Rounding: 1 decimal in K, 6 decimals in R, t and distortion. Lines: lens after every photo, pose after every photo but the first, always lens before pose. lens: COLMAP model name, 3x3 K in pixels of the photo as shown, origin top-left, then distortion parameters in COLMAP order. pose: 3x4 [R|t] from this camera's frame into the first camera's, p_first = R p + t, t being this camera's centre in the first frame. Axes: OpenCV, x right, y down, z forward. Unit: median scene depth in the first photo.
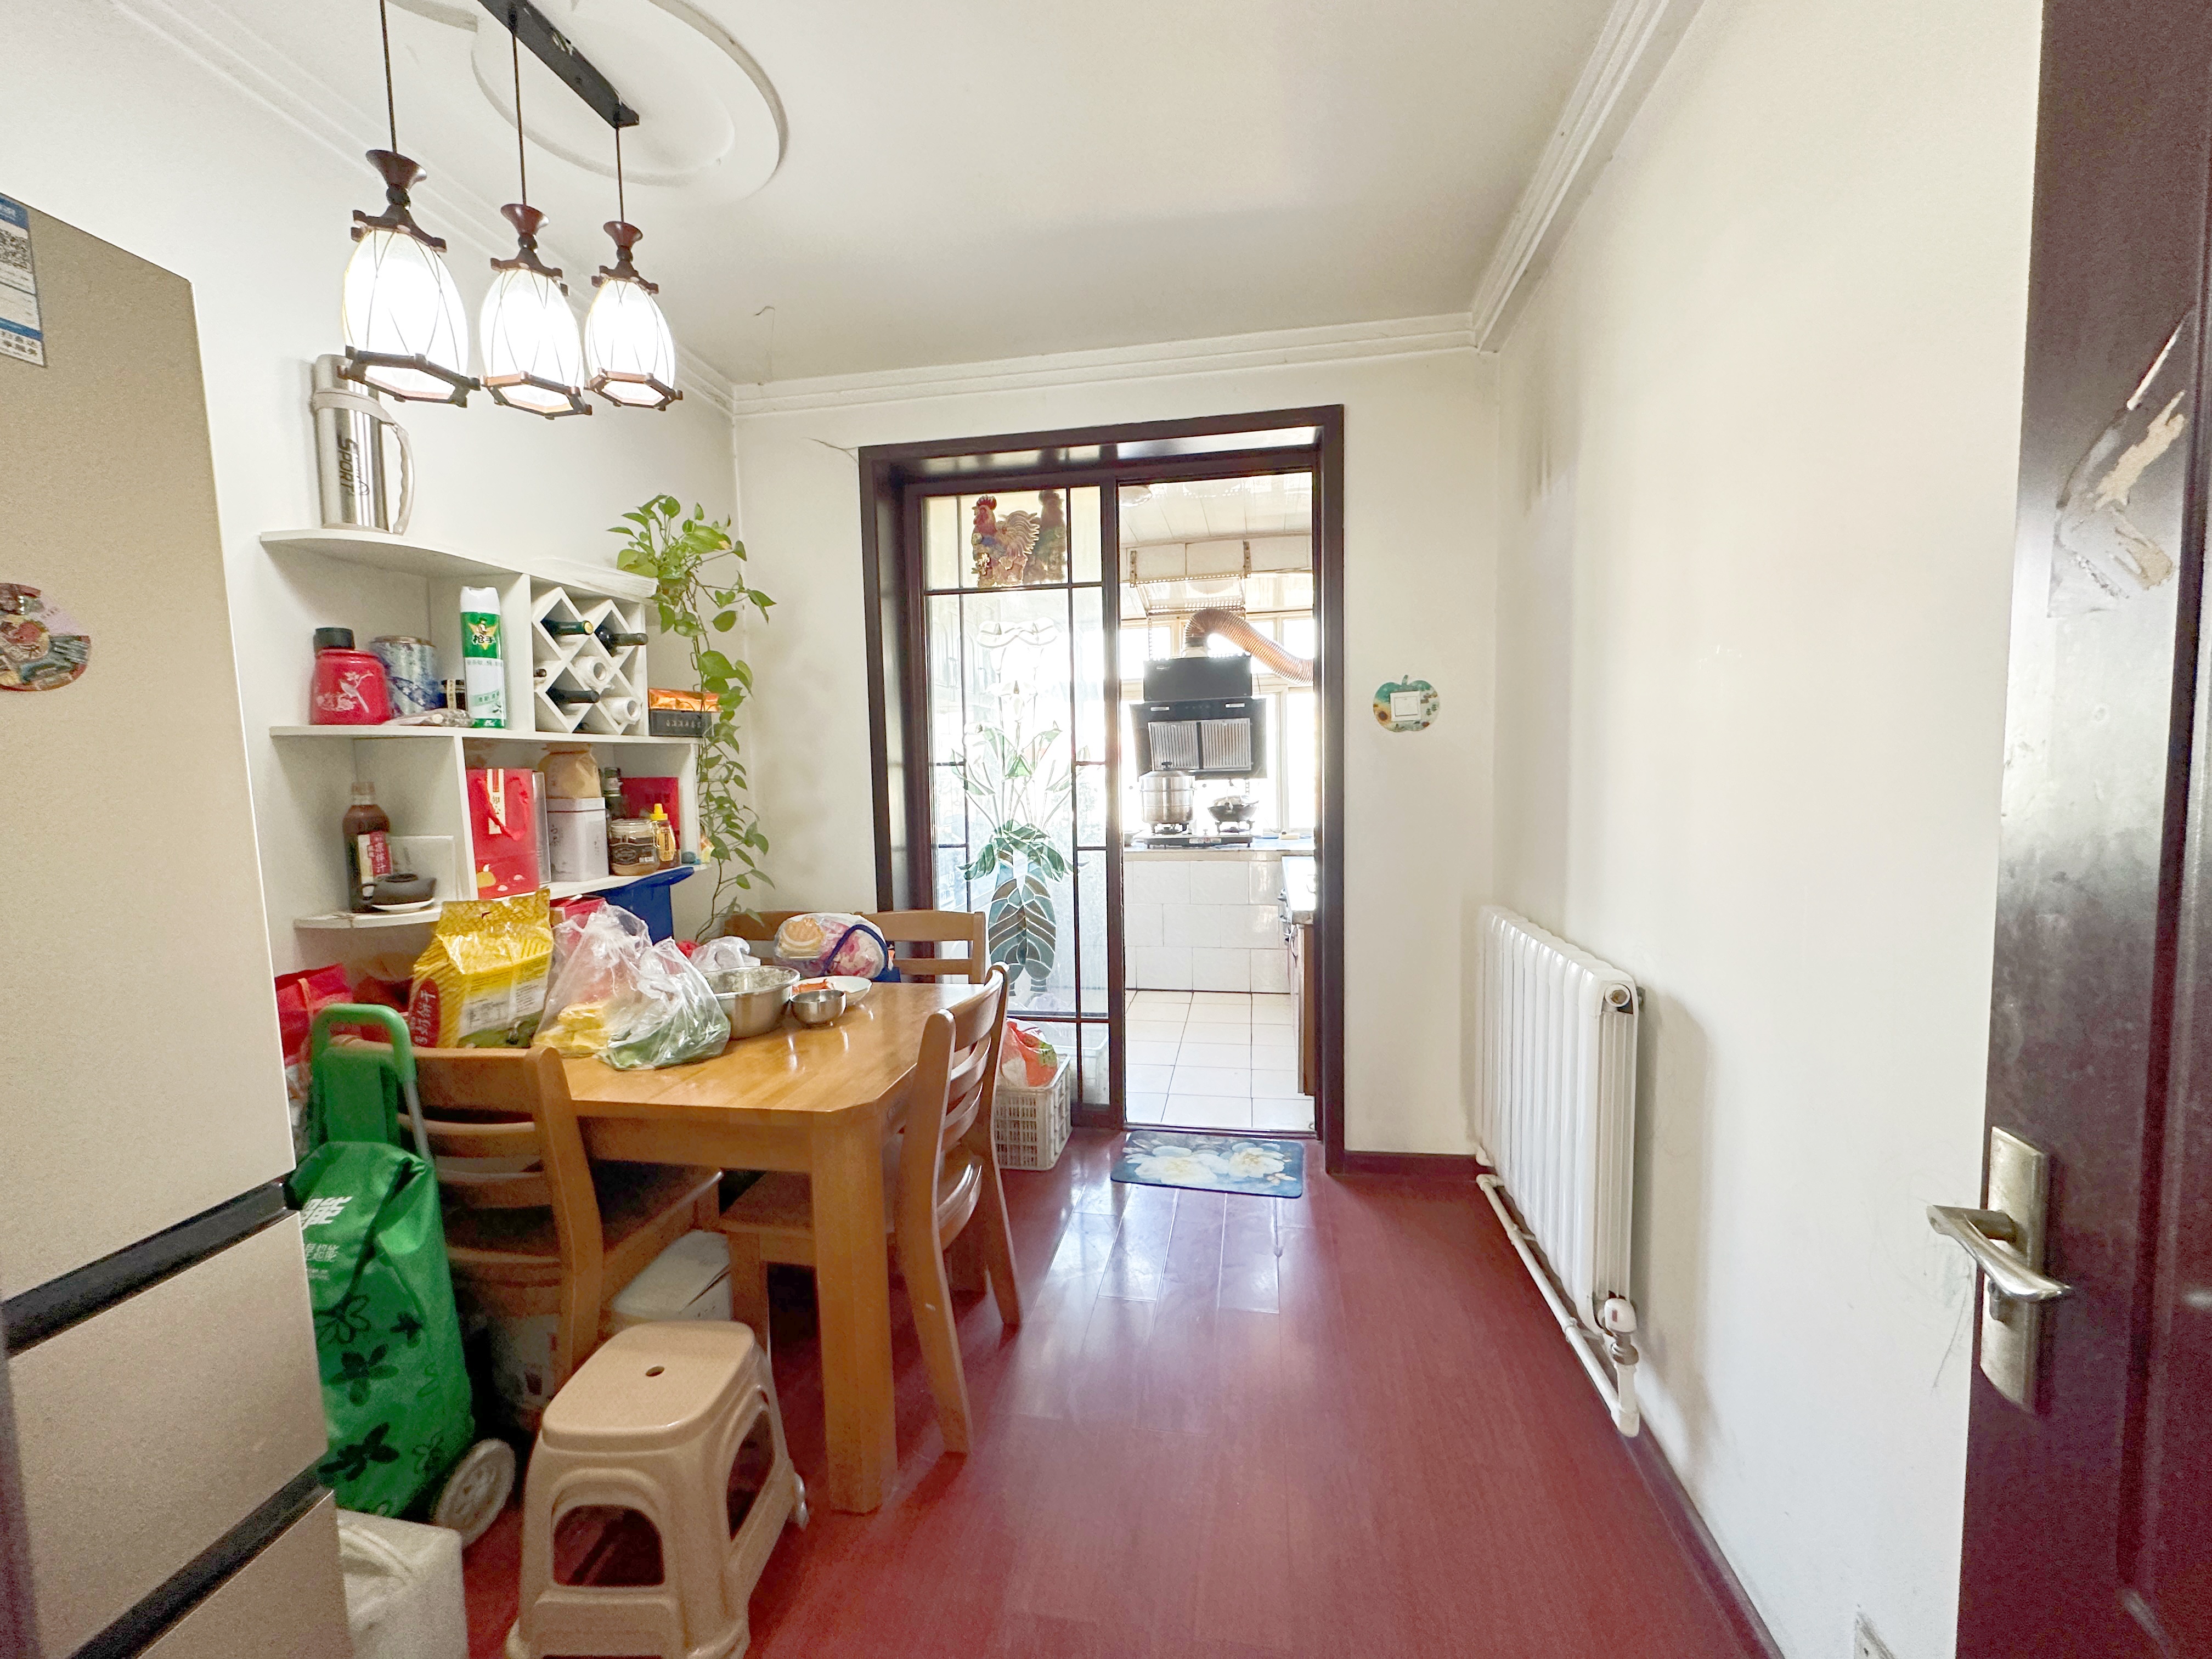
lens RADIAL K [[877.5, 0, 1106.0], [0, 877.5, 829.5], [0, 0, 1]] dist [-0.000030, 0.000203]
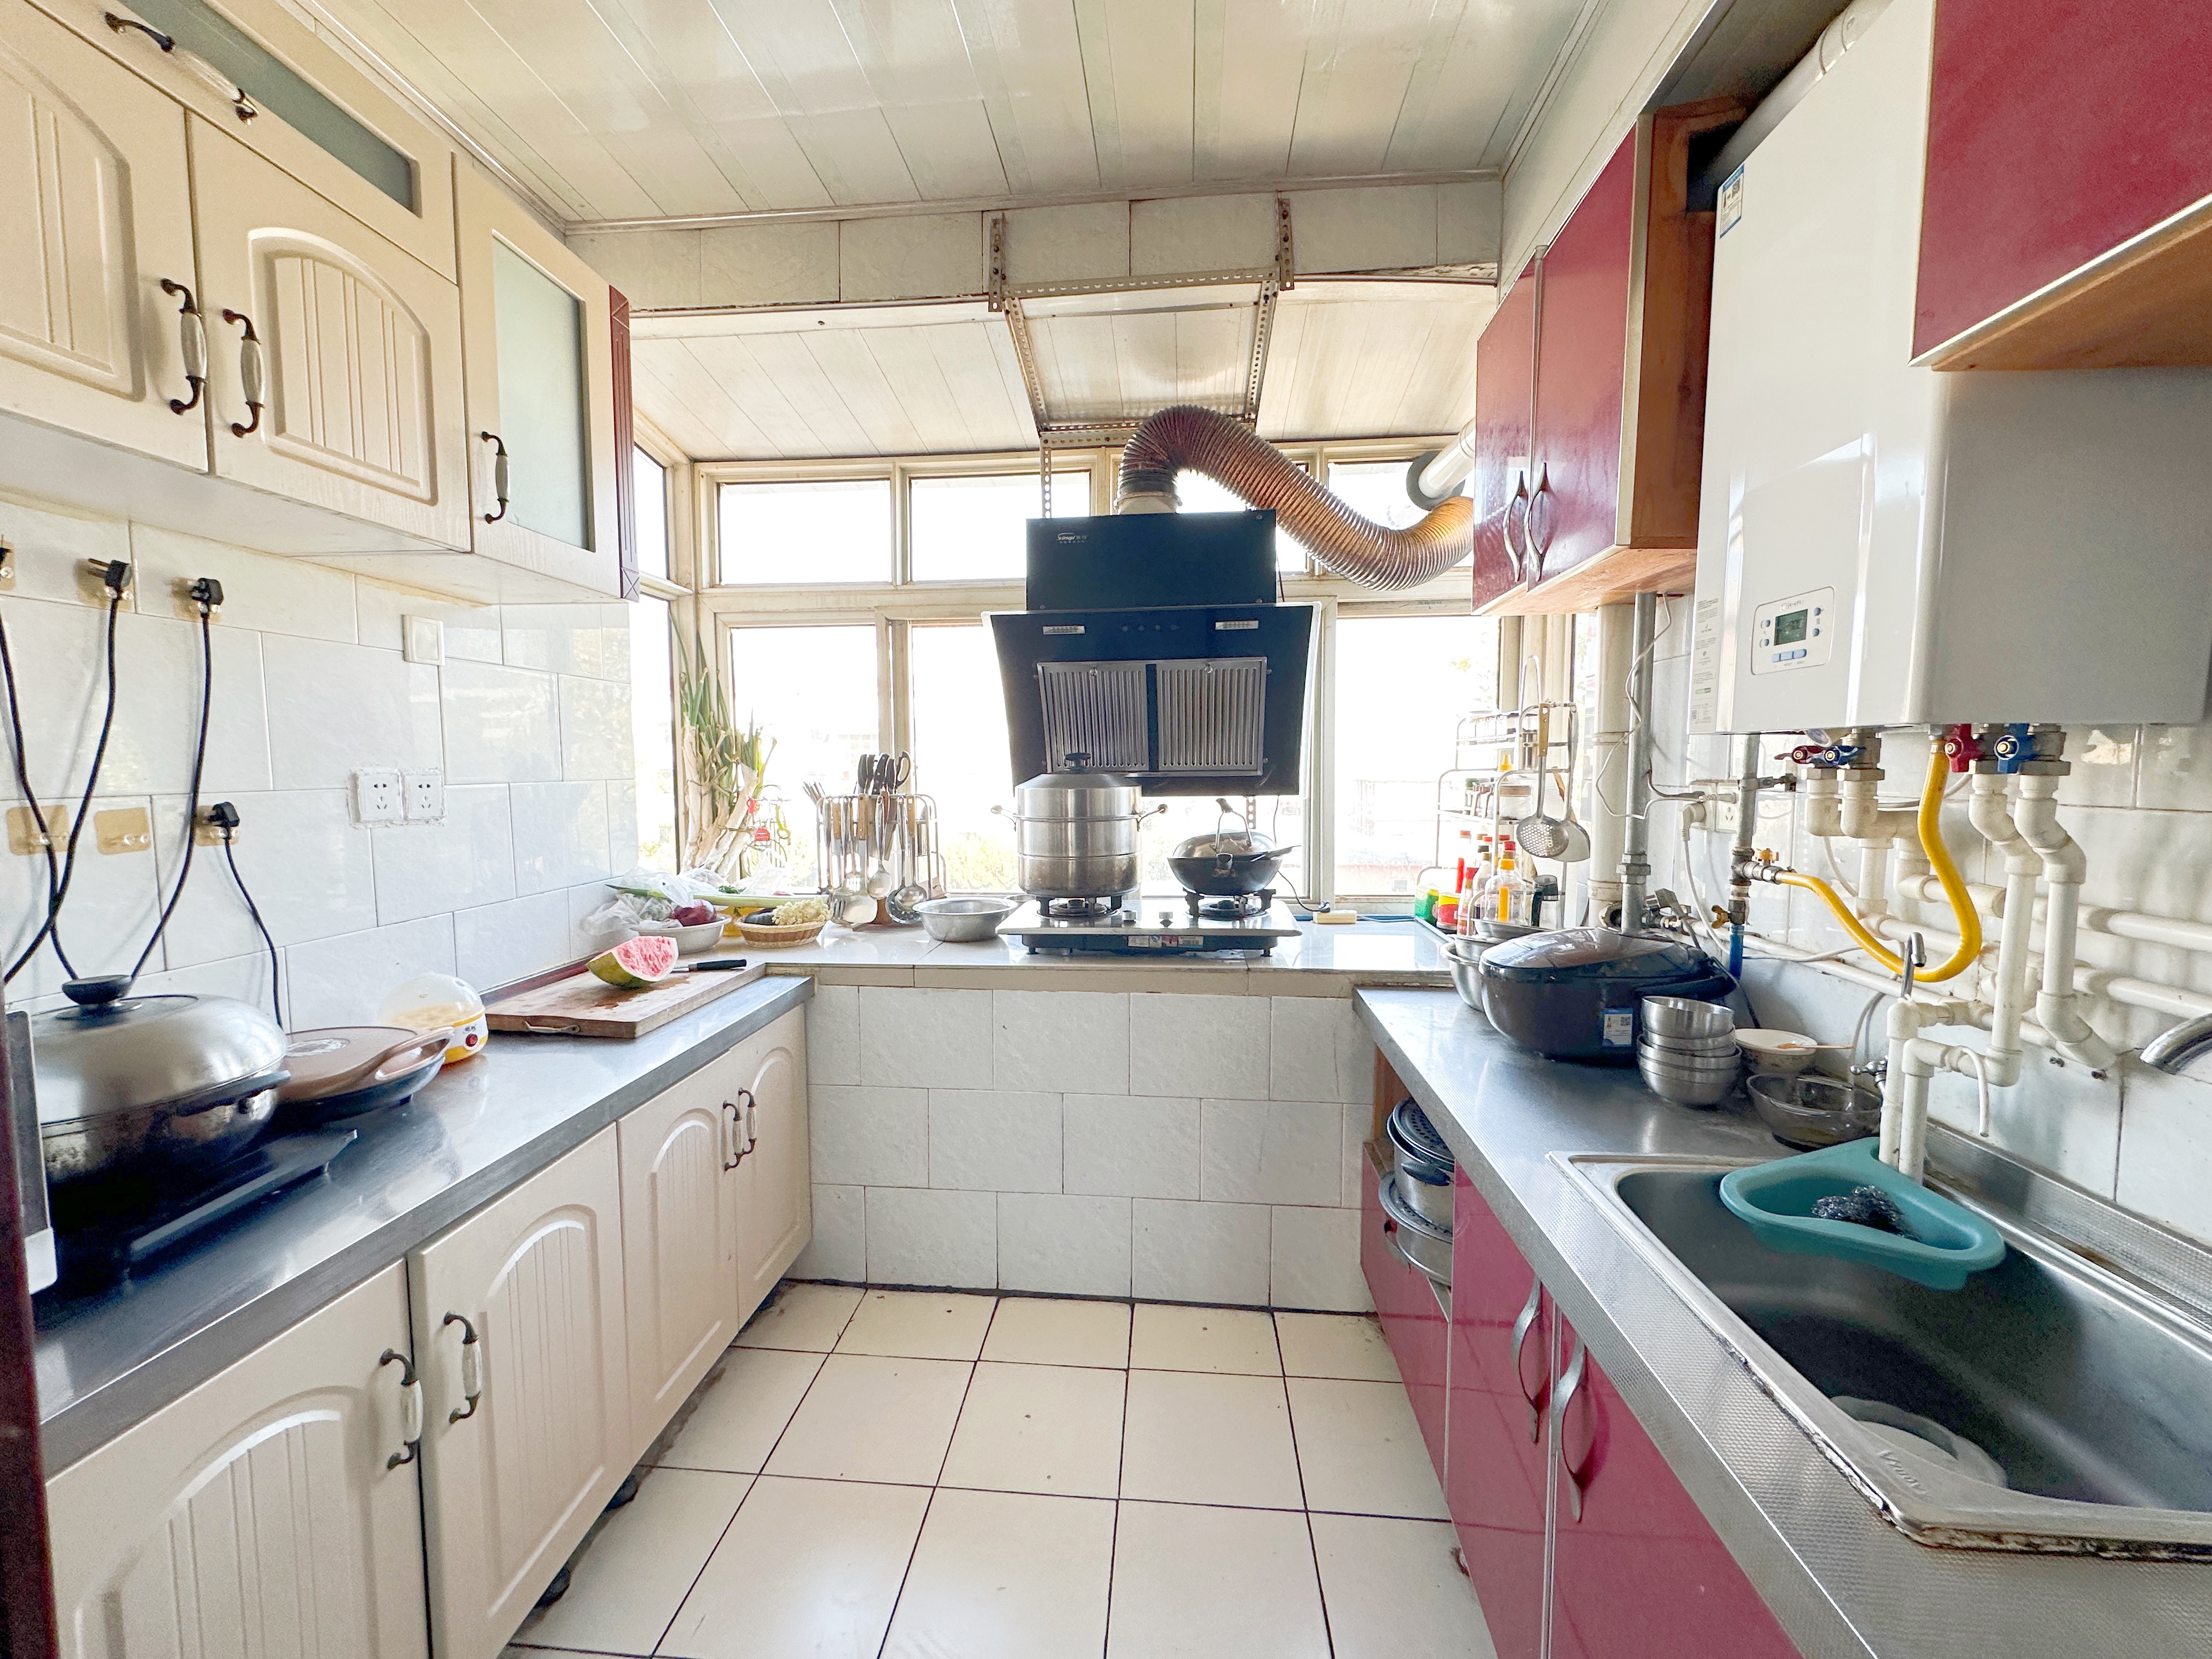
lens RADIAL K [[877.5, 0, 1106.0], [0, 877.5, 829.5], [0, 0, 1]] dist [-0.000030, 0.000203]
pose [[0.995358, 0.009529, 0.095768, 0.041992], [-0.010055, 0.999937, 0.005011, -0.041534], [-0.095714, -0.005951, 0.995391, 0.568410]]
